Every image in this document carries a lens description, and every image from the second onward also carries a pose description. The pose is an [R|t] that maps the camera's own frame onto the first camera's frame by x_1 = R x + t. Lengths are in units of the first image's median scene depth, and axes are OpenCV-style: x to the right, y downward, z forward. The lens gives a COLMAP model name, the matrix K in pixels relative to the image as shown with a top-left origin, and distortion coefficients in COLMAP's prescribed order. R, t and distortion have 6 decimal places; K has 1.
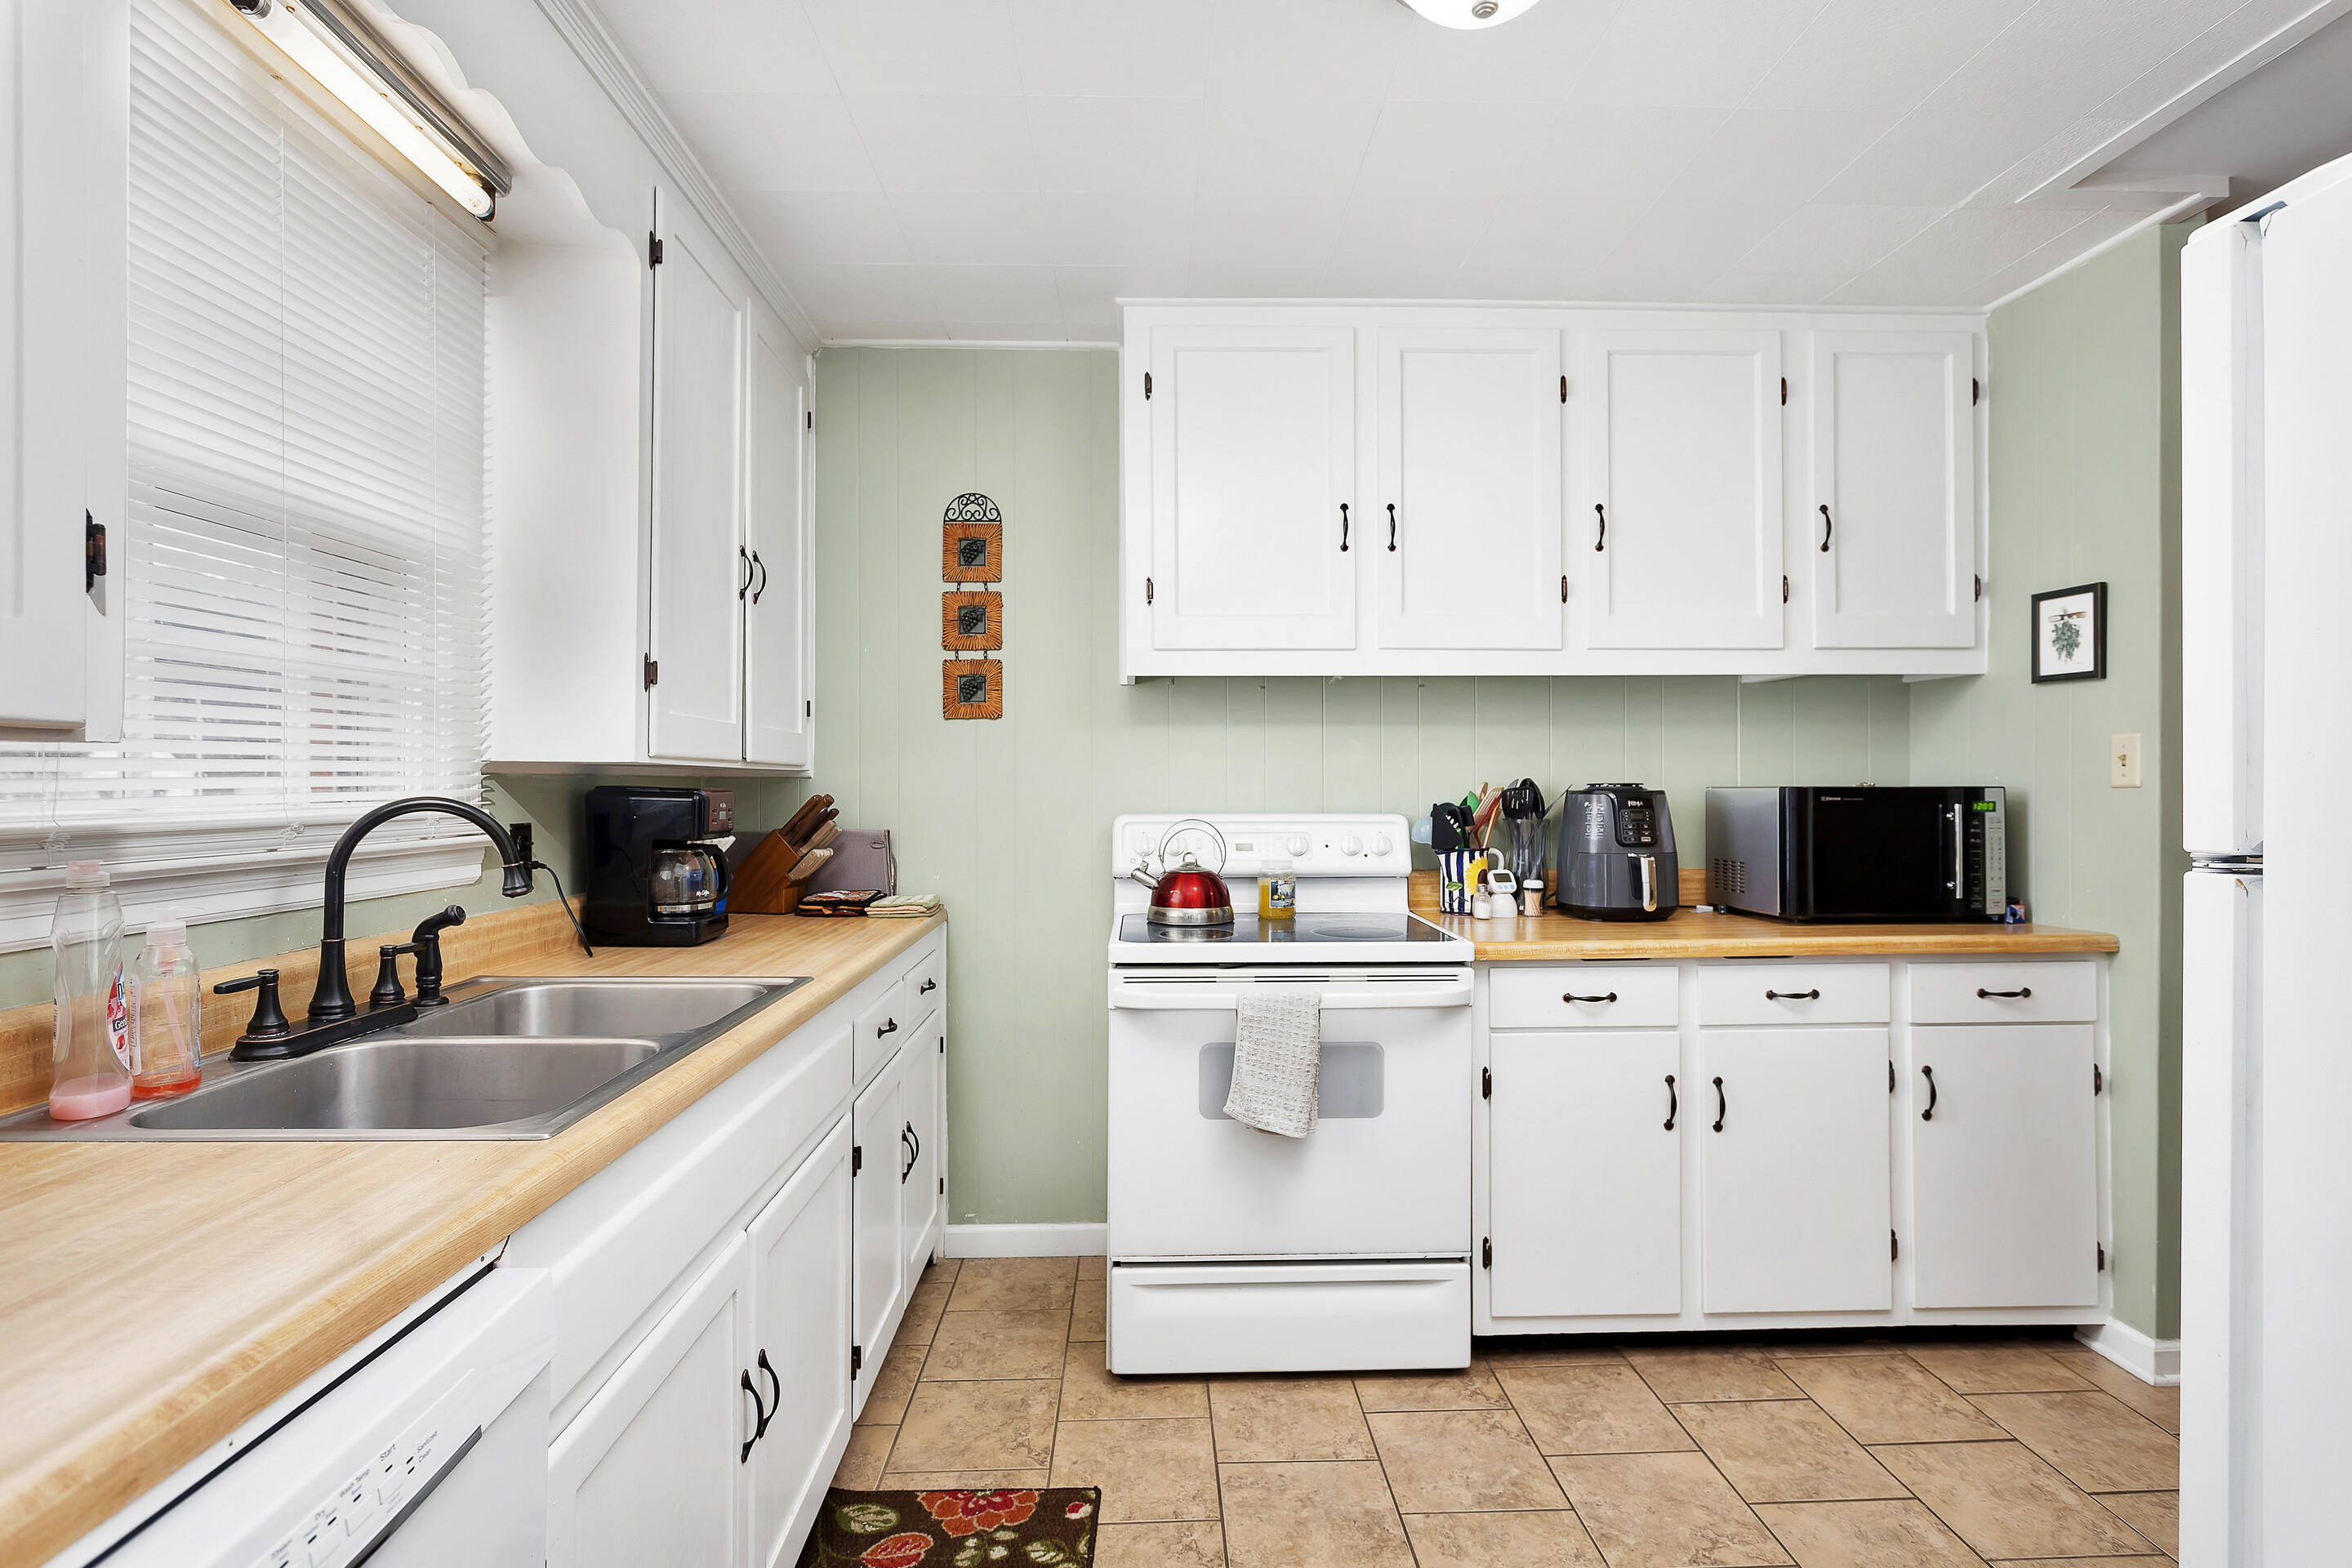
lens RADIAL K [[1121.3, 0, 1170.9], [0, 1121.3, 781.0], [0, 0, 1]] dist [0.001363, 0.000118]
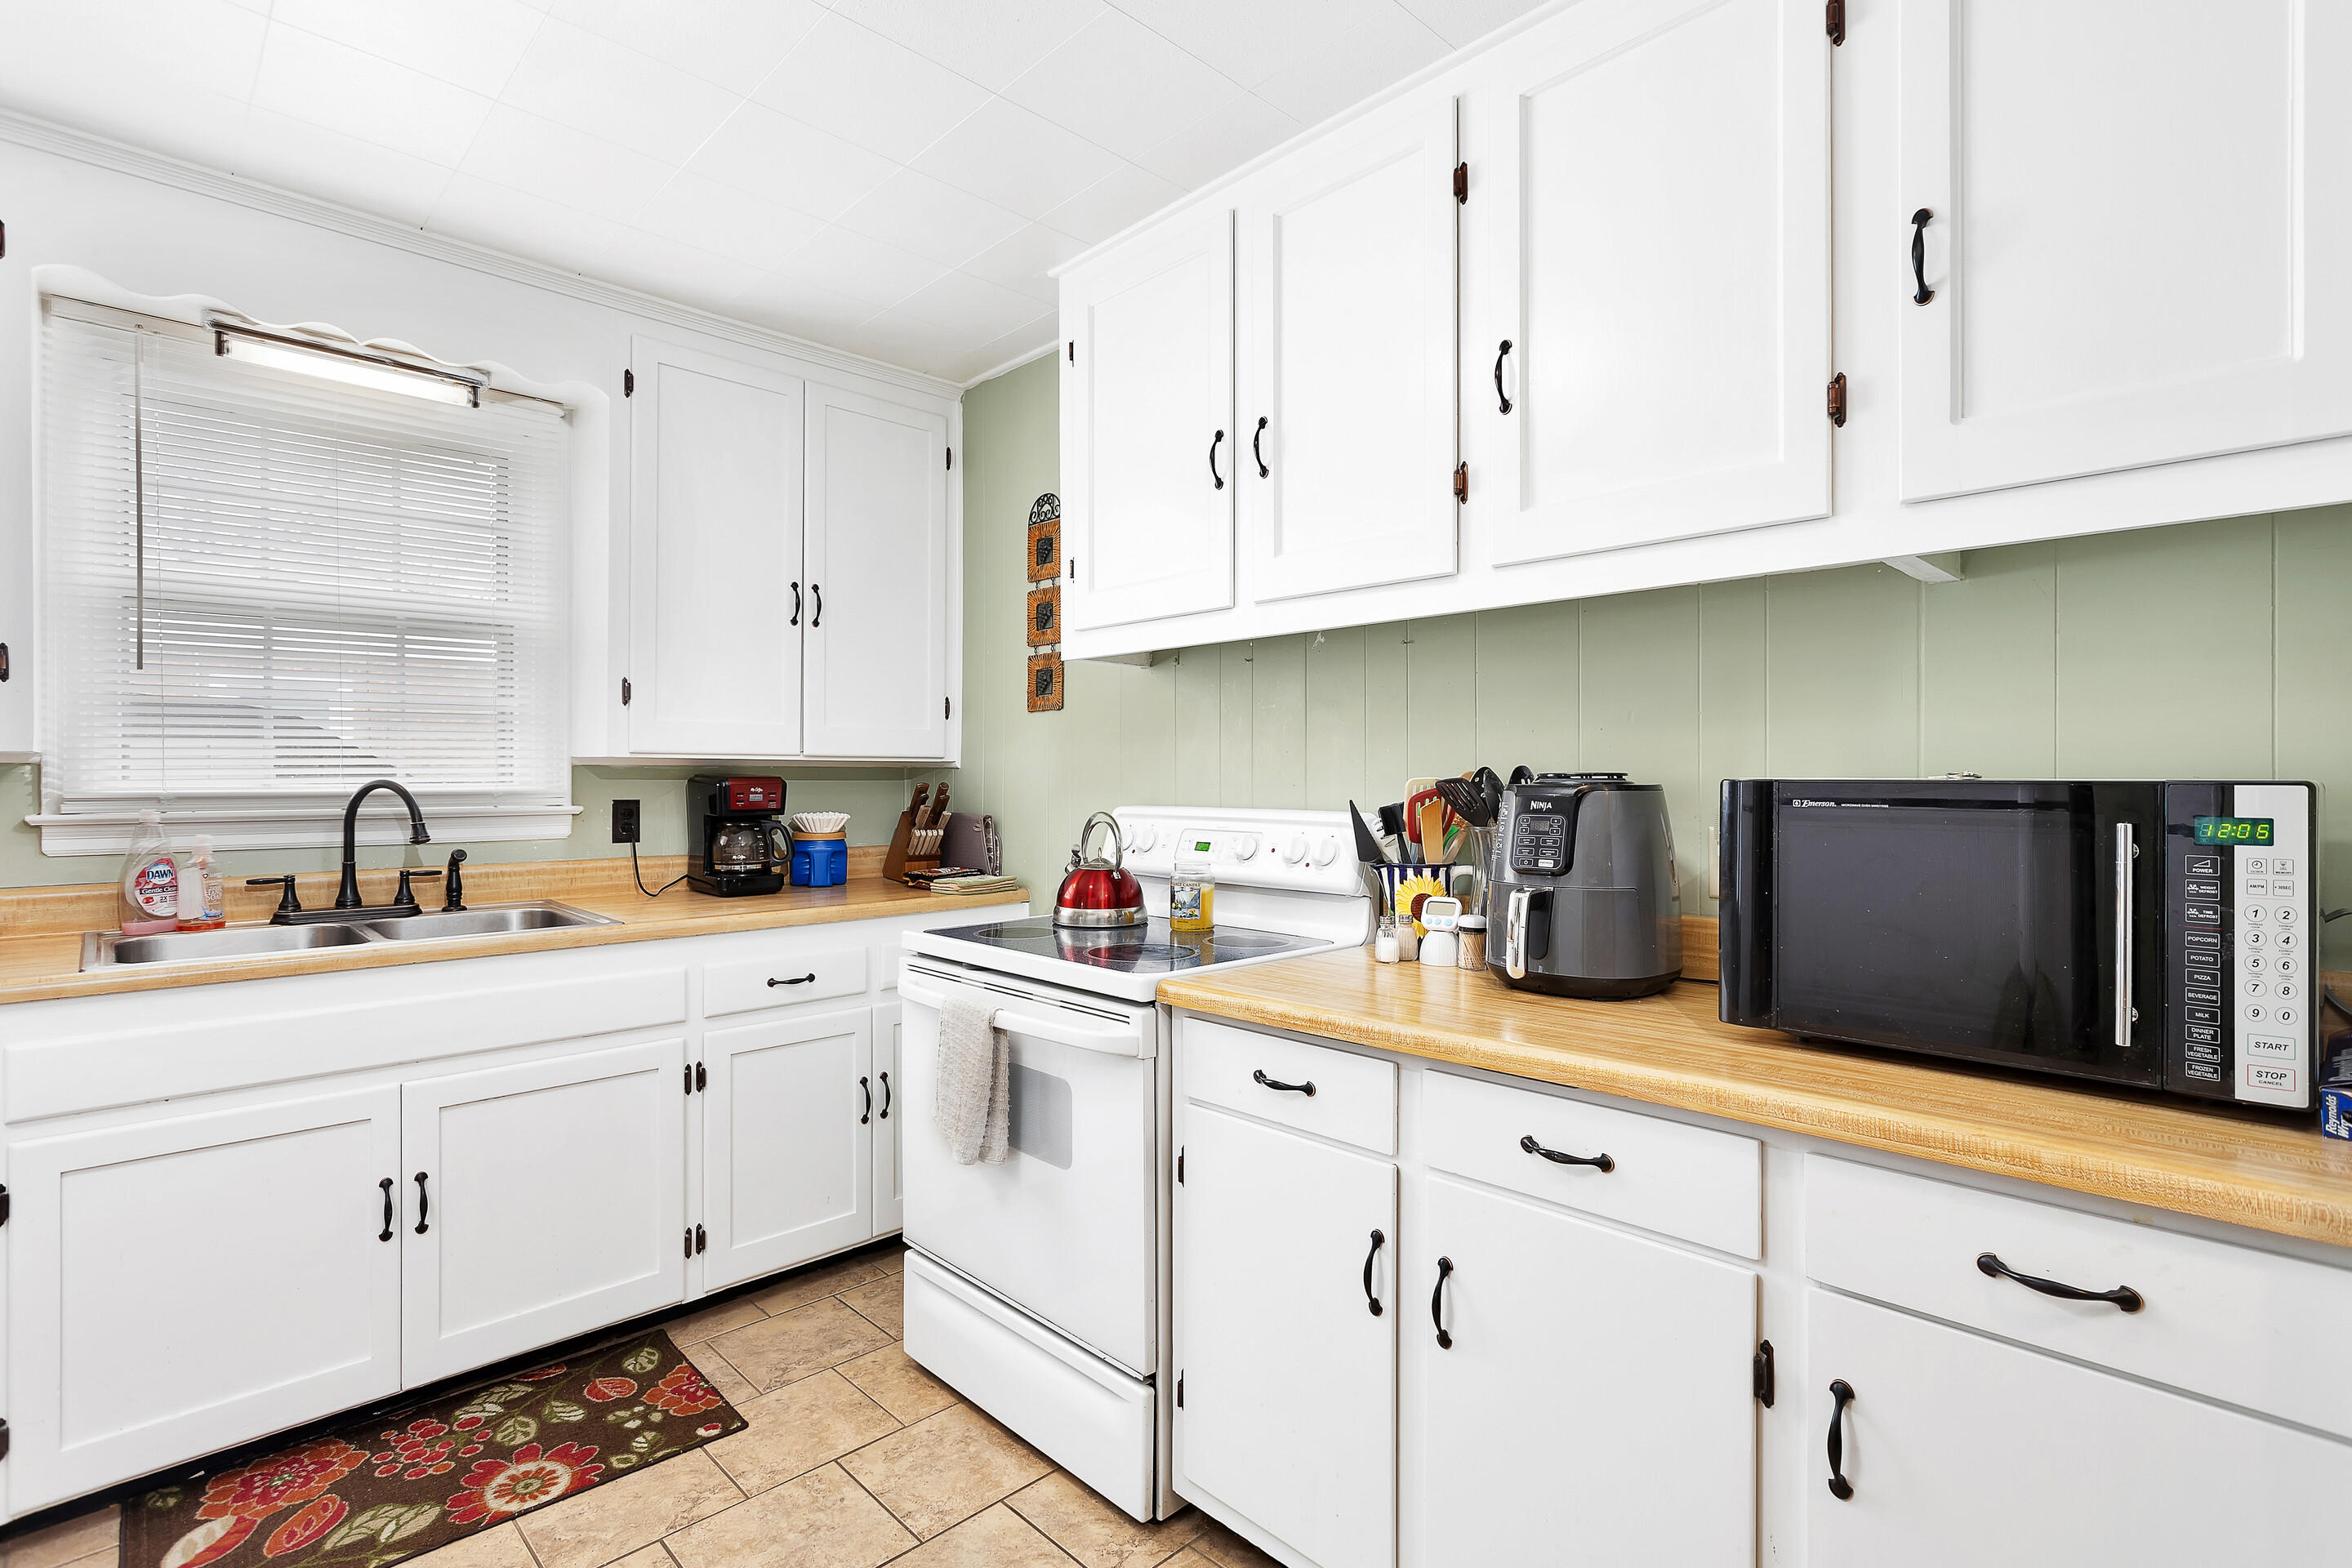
lens RADIAL K [[1121.3, 0, 1164.3], [0, 1121.3, 776.5], [0, 0, 1]] dist [0.001363, 0.000118]
pose [[0.664666, 0.002323, -0.747137, 0.771801], [0.001860, 0.999987, 0.004765, 0.000618], [0.747138, -0.004557, 0.664653, 0.446321]]
